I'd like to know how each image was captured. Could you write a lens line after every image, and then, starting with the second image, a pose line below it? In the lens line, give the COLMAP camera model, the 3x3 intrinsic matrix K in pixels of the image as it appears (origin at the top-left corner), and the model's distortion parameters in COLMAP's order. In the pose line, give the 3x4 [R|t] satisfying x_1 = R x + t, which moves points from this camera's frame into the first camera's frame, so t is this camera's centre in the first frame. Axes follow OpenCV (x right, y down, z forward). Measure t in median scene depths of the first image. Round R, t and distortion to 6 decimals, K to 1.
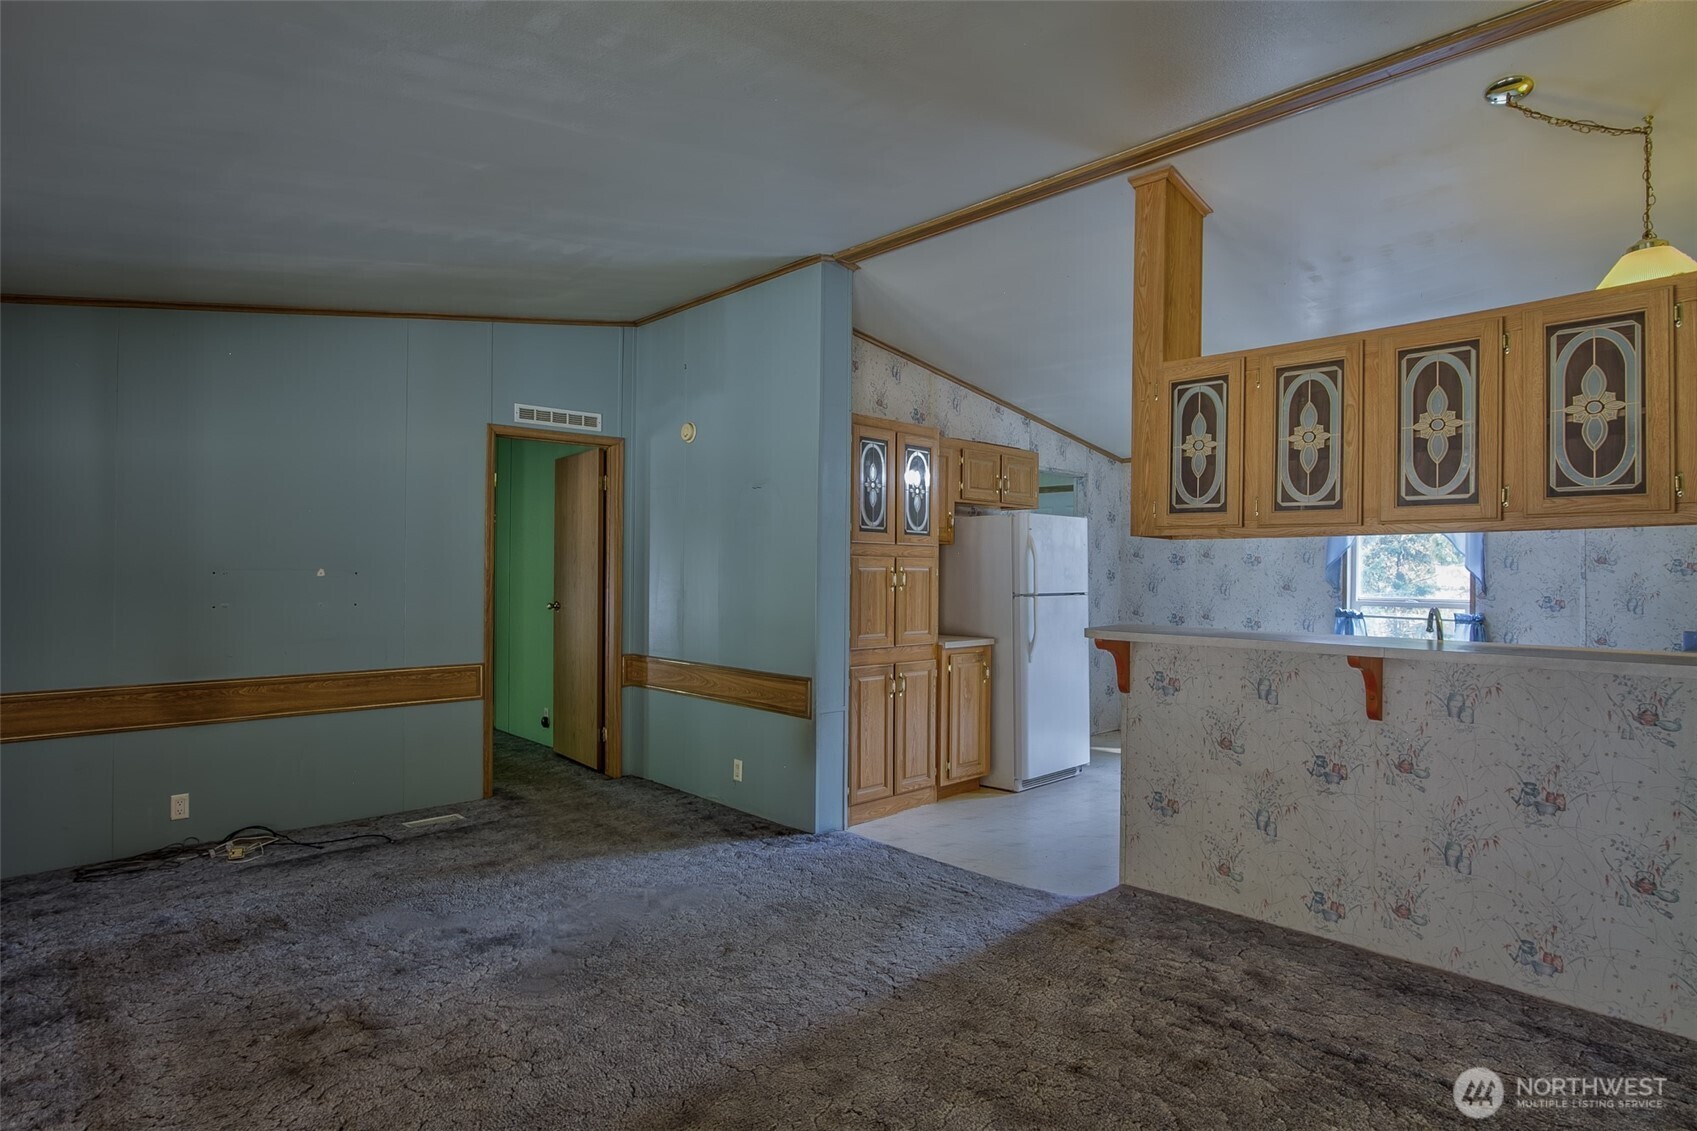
lens RADIAL K [[906.5, 0, 840.8], [0, 906.5, 566.5], [0, 0, 1]] dist [-0.017916, 0.001535]
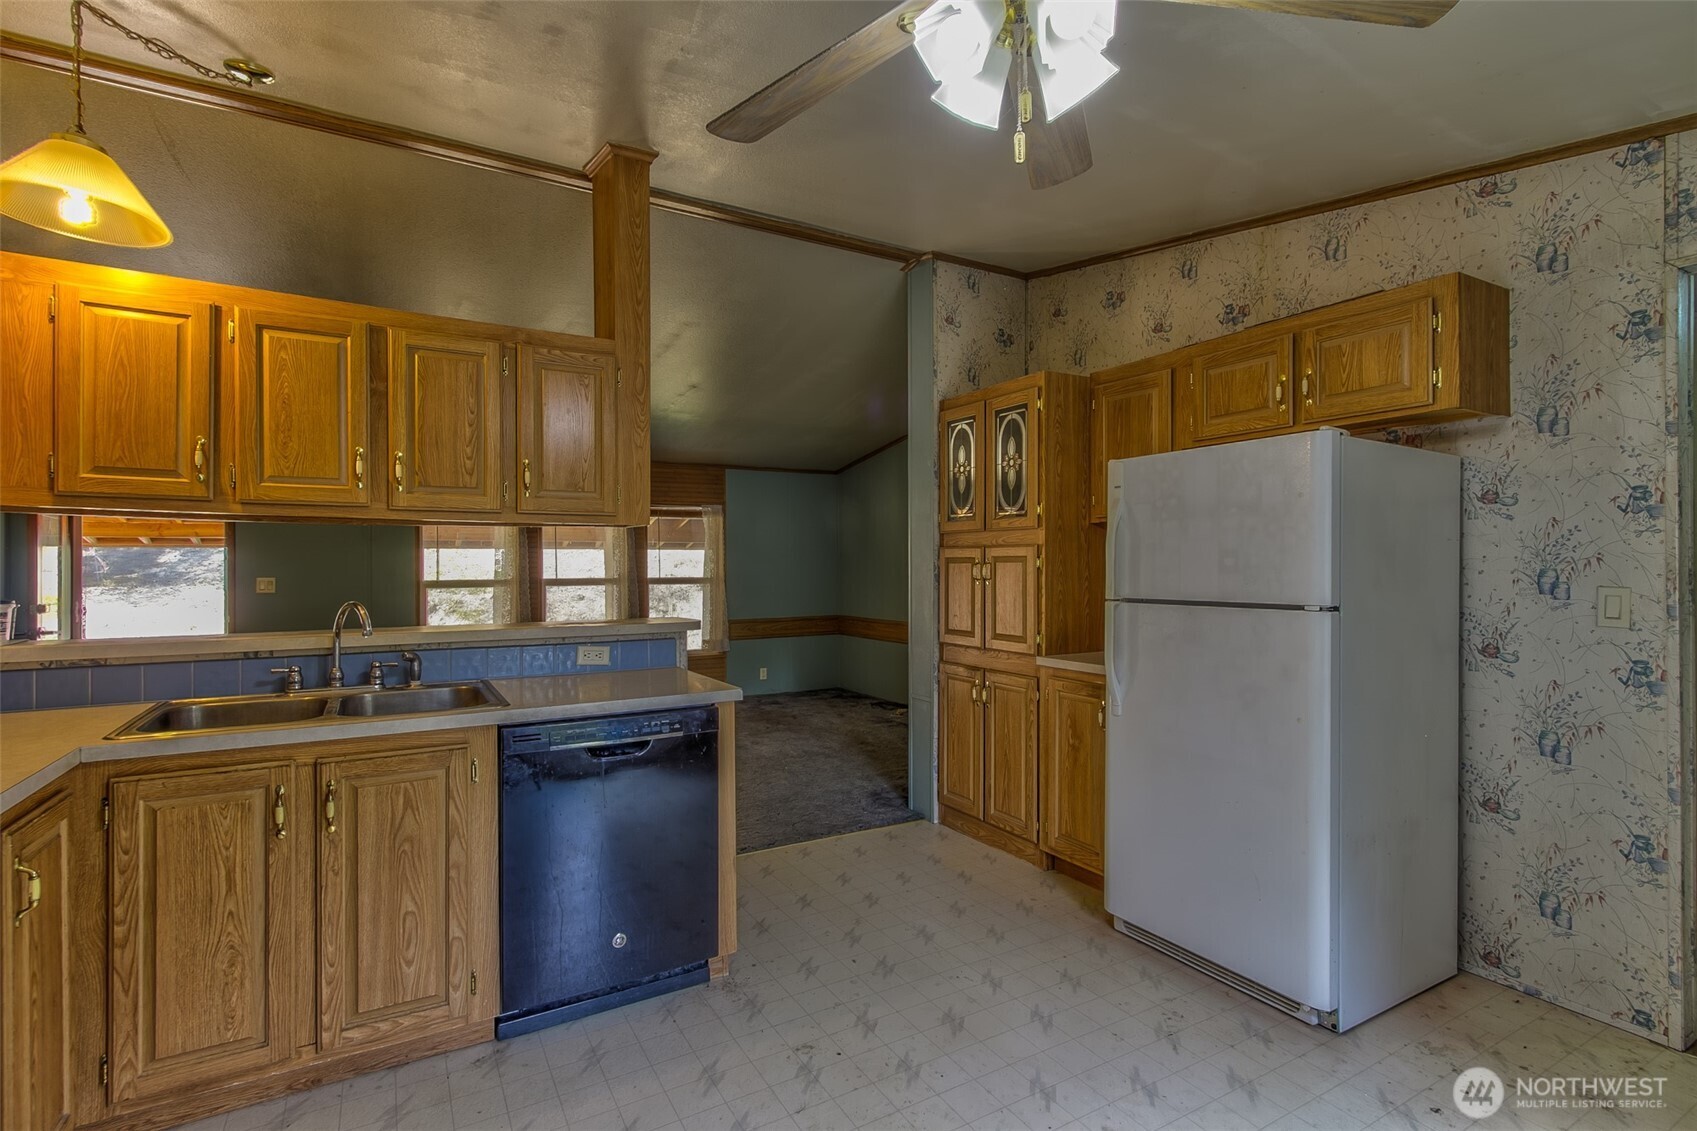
lens RADIAL K [[787.8, 0, 839.2], [0, 787.8, 561.5], [0, 0, 1]] dist [0.001696, -0.000248]
pose [[-0.238153, -0.011974, -0.971154, 1.039437], [0.005246, 0.999894, -0.013615, 0.018036], [0.971214, -0.008337, -0.238064, 1.320549]]
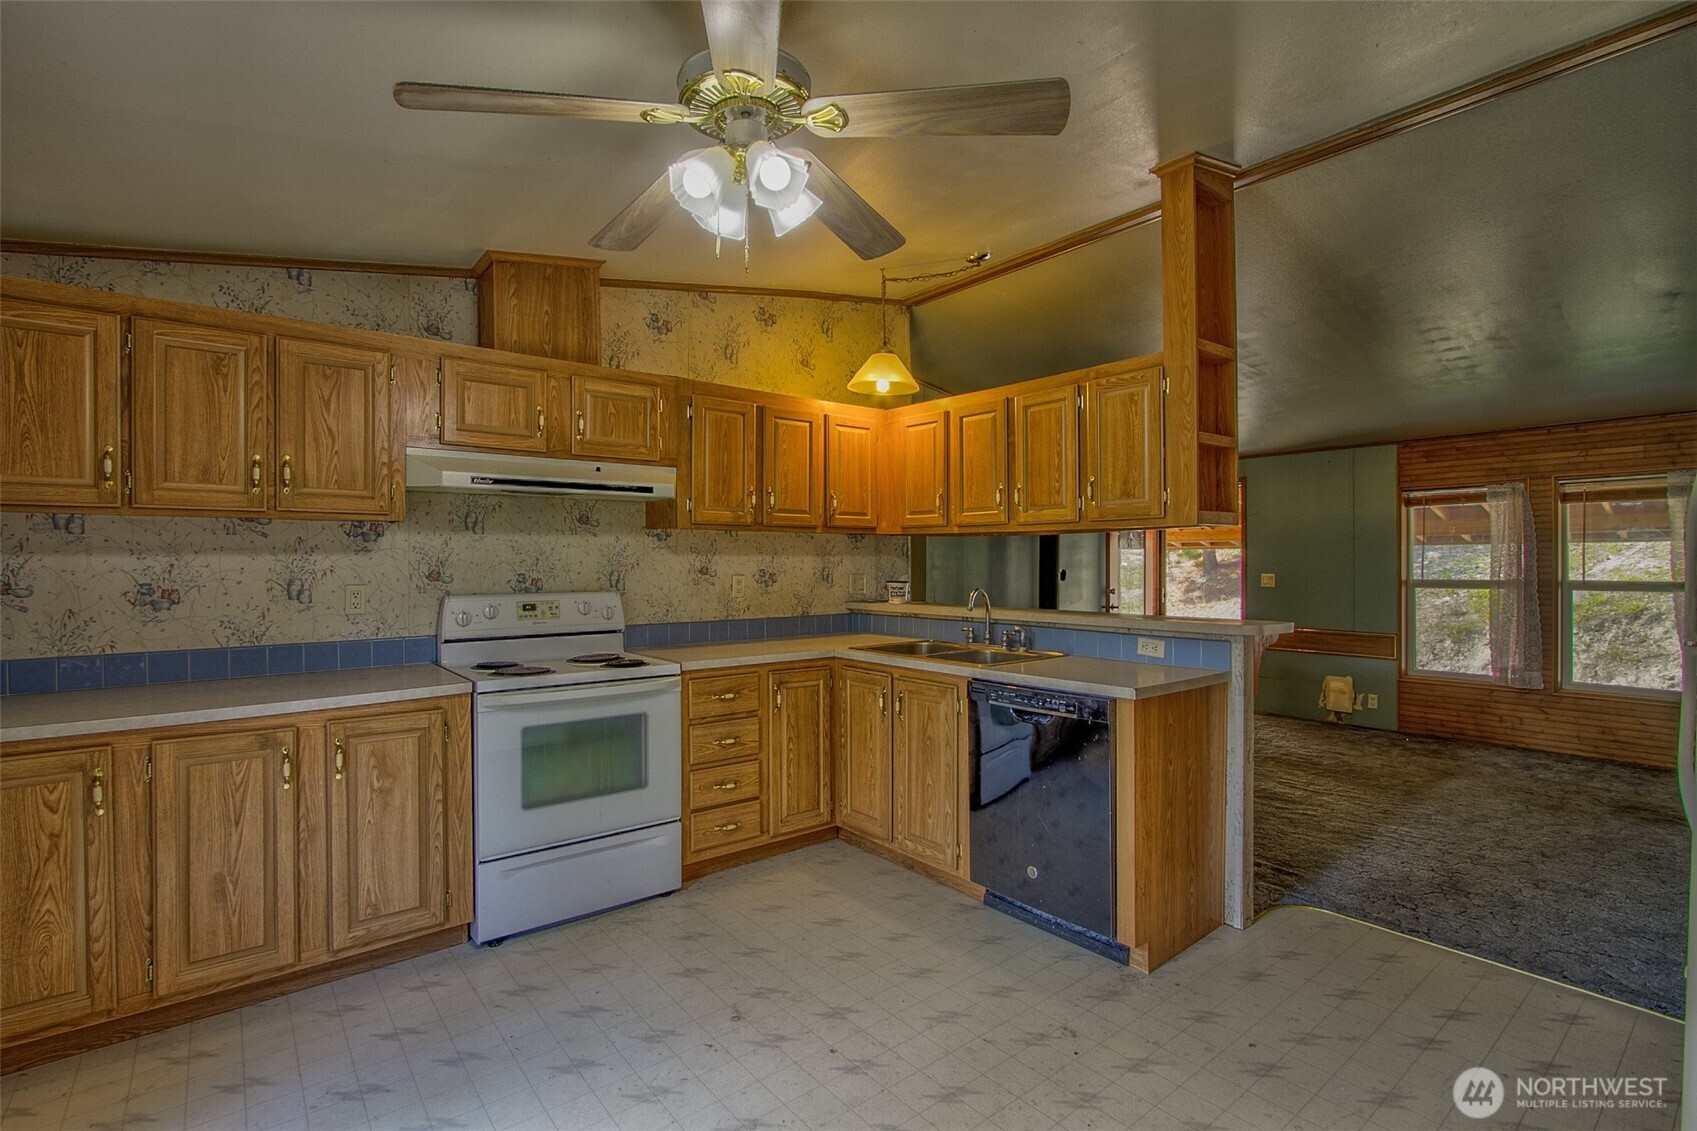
lens RADIAL K [[793.9, 0, 840.4], [0, 793.9, 563.3], [0, 0, 1]] dist [-0.015678, 0.000554]
pose [[-0.995991, -0.008216, 0.089070, 0.625186], [-0.008588, 0.999956, -0.003791, 0.014593], [-0.089035, -0.004541, -0.996018, 1.746066]]
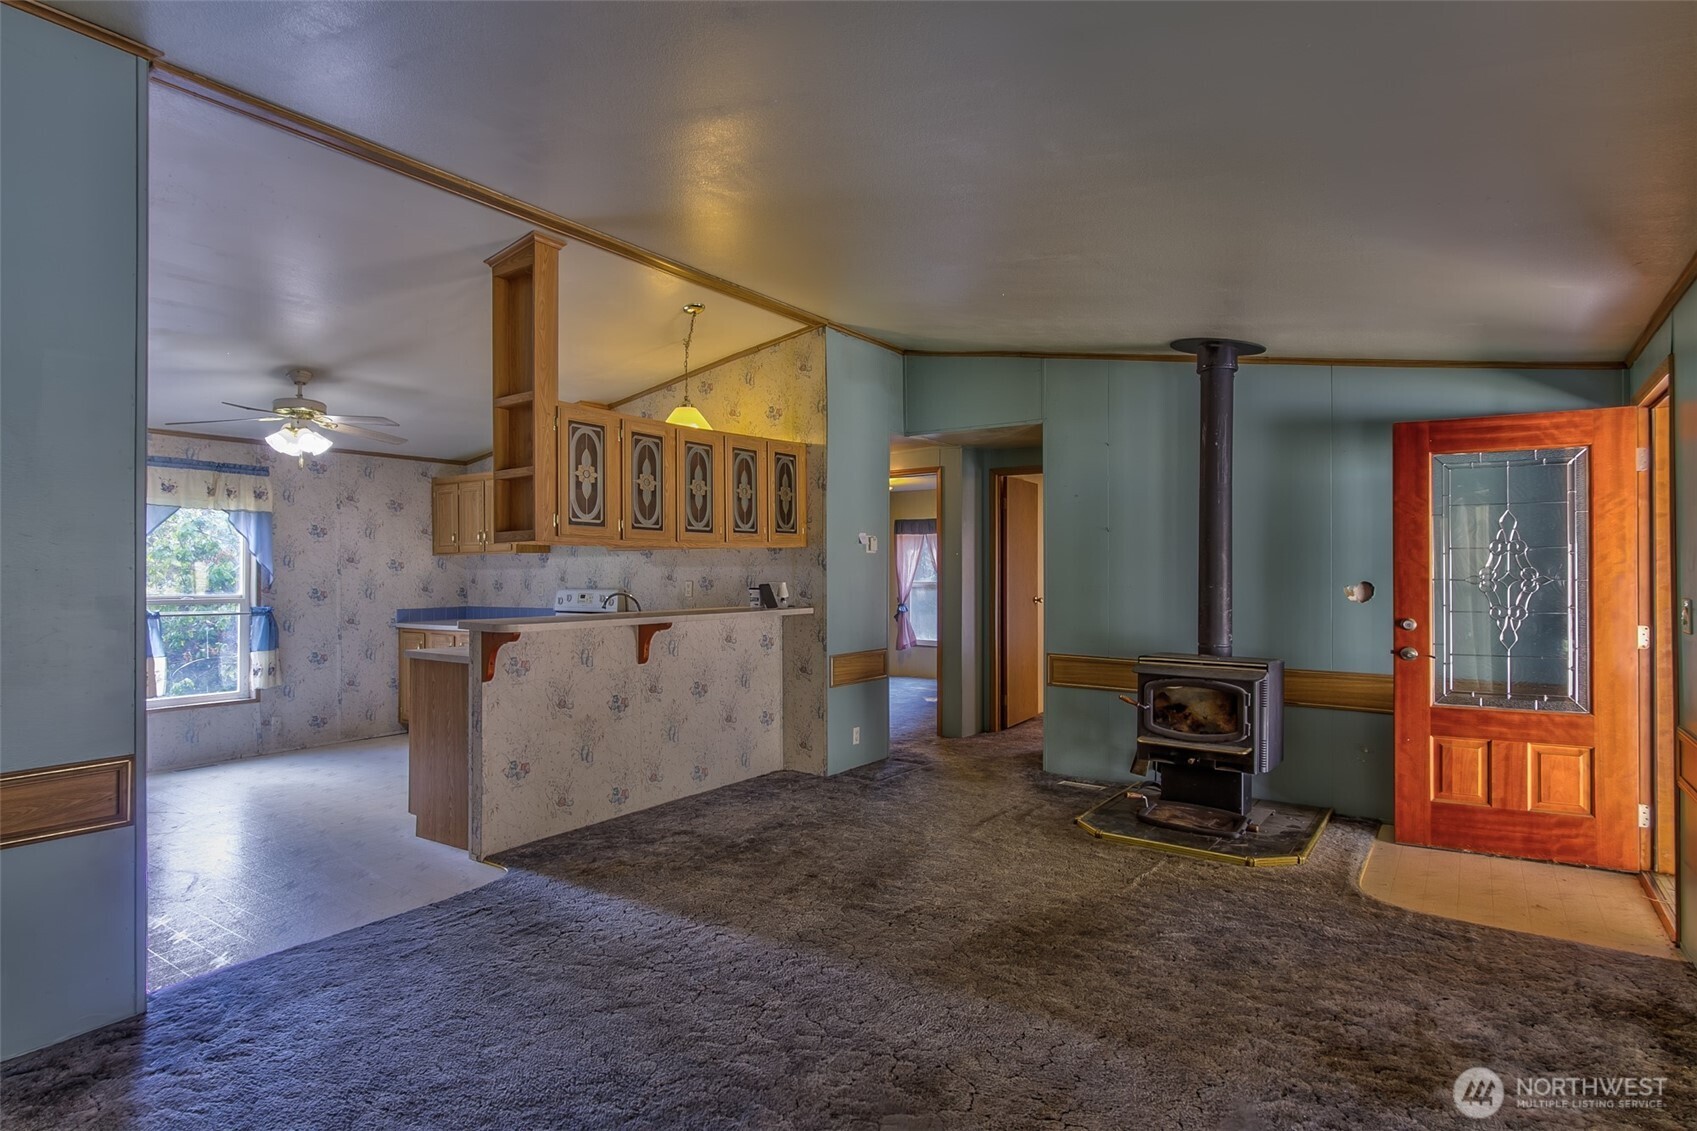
lens RADIAL K [[899.7, 0, 837.5], [0, 899.7, 564.4], [0, 0, 1]] dist [0.011110, -0.007738]
pose [[-0.189519, -0.002021, 0.981875, -0.814927], [-0.003160, 0.999994, 0.001449, -0.006031], [-0.981872, -0.002829, -0.189525, 0.764567]]
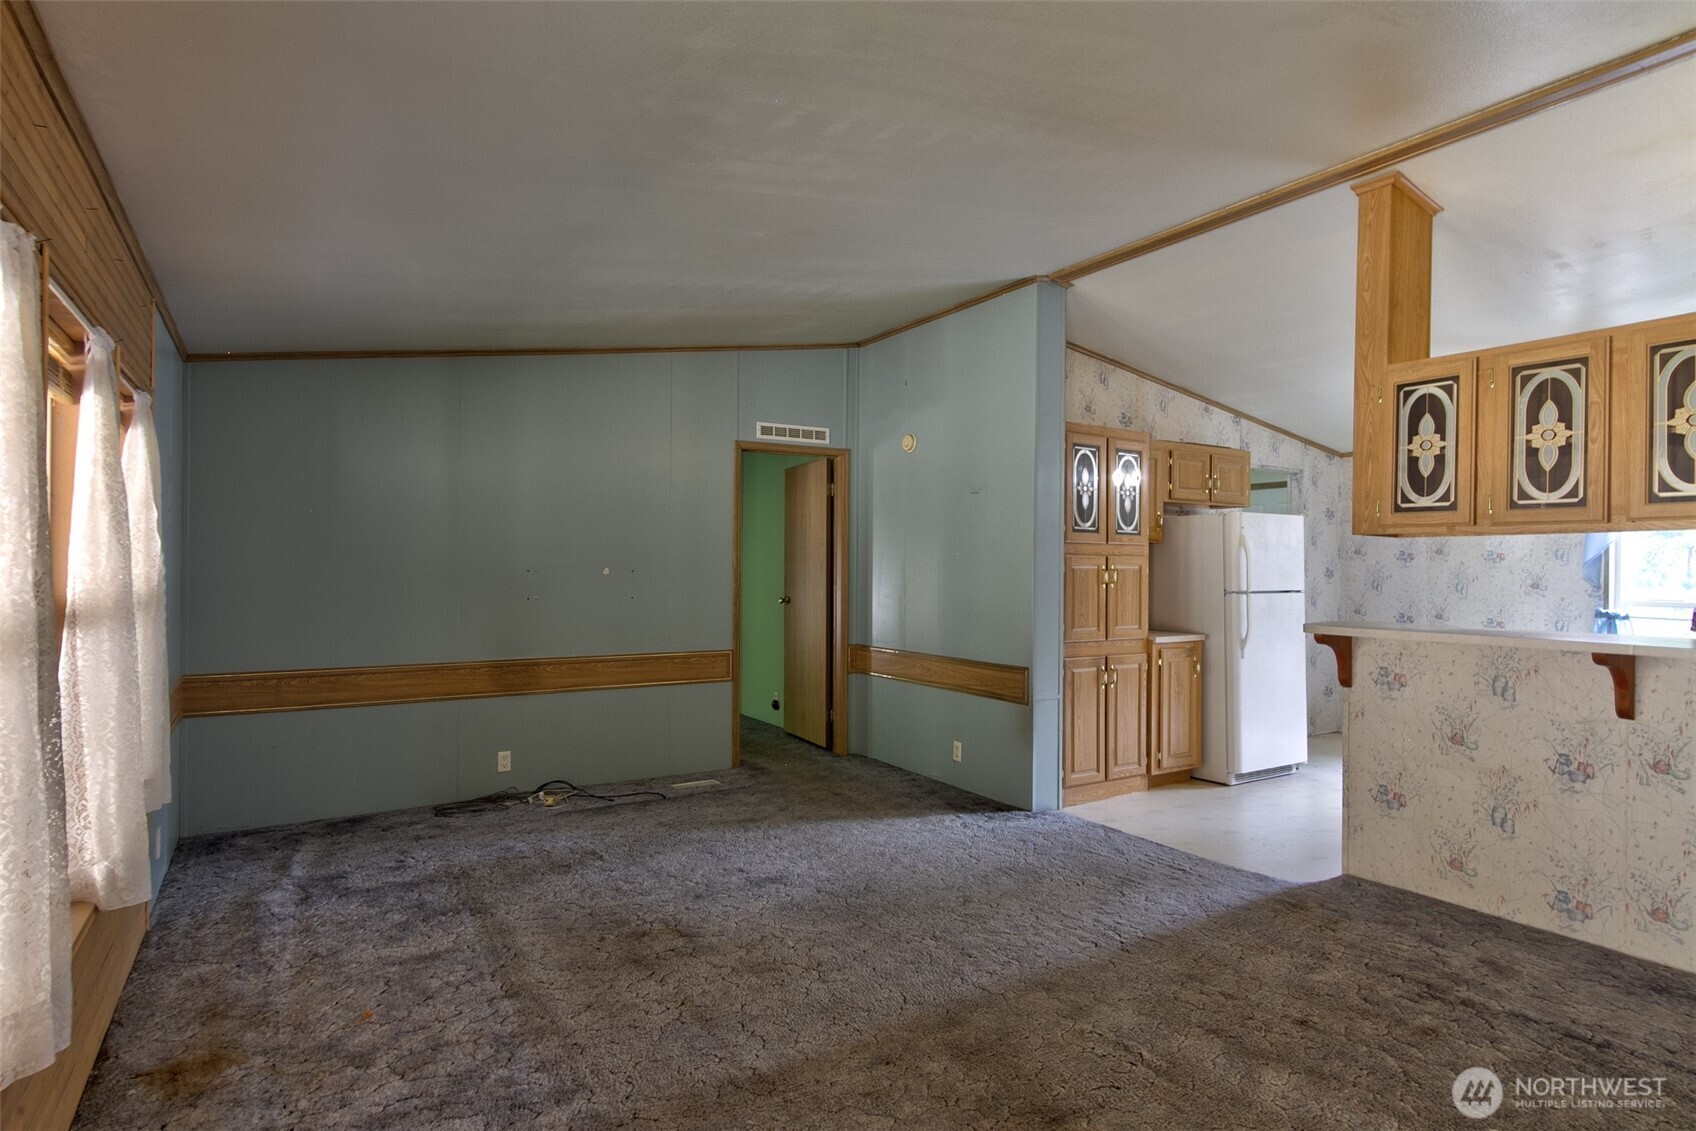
lens RADIAL K [[899.2, 0, 837.0], [0, 899.2, 564.4], [0, 0, 1]] dist [0.011110, -0.007738]
pose [[0.978541, -0.001920, -0.206043, -0.039806], [0.001820, 0.999998, -0.000672, -0.000118], [0.206044, 0.000283, 0.978543, -0.117609]]
